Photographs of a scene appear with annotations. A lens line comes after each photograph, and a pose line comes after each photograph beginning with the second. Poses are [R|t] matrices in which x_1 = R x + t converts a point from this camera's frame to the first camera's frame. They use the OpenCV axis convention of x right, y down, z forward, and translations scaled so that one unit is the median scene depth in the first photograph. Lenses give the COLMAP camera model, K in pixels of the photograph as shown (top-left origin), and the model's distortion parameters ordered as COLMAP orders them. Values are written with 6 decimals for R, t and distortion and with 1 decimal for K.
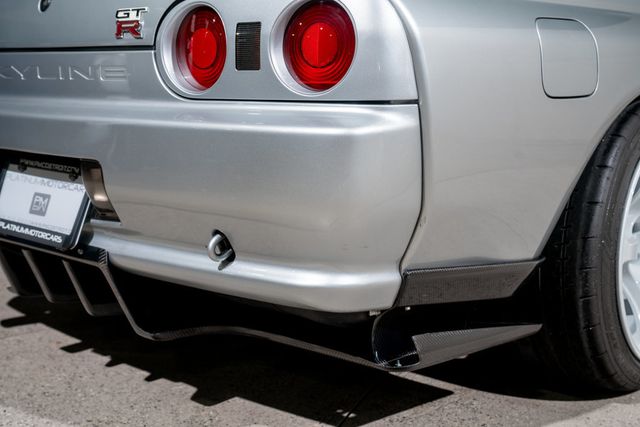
lens RADIAL K [[794.5, 0, 320.0], [0, 794.5, 213.5], [0, 0, 1]] dist [0.085638, 0.301753]
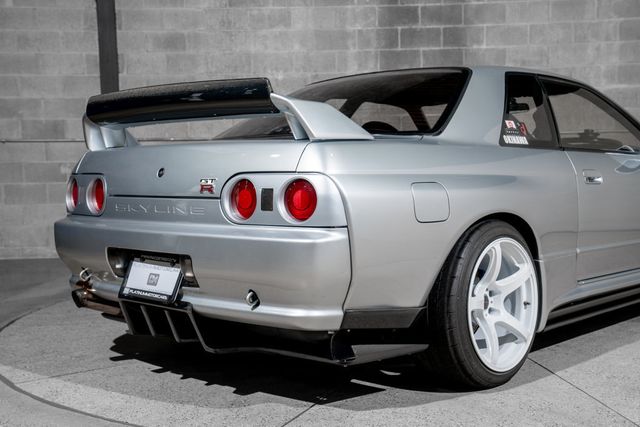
lens RADIAL K [[794.5, 0, 320.0], [0, 794.5, 213.5], [0, 0, 1]] dist [0.085638, 0.301753]
pose [[0.999743, -0.005290, -0.022025, 0.082217], [0.002703, 0.993262, -0.115858, 0.058380], [0.022489, 0.115769, 0.993022, -0.928165]]
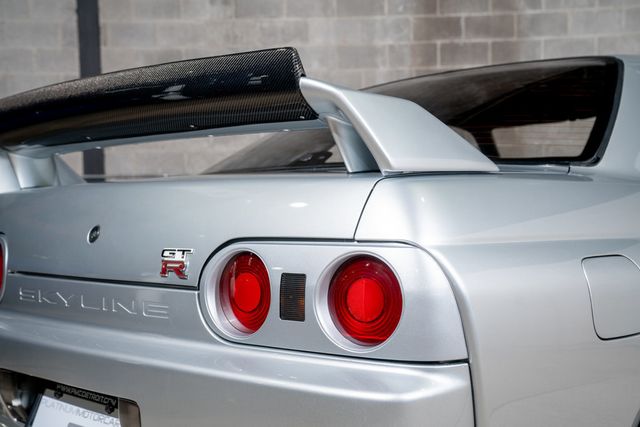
lens RADIAL K [[794.5, 0, 320.0], [0, 794.5, 213.5], [0, 0, 1]] dist [0.085638, 0.301753]
pose [[0.999419, -0.007135, -0.033339, -0.019793], [0.001660, 0.986880, -0.161448, -0.135551], [0.034053, 0.161299, 0.986318, 0.005735]]
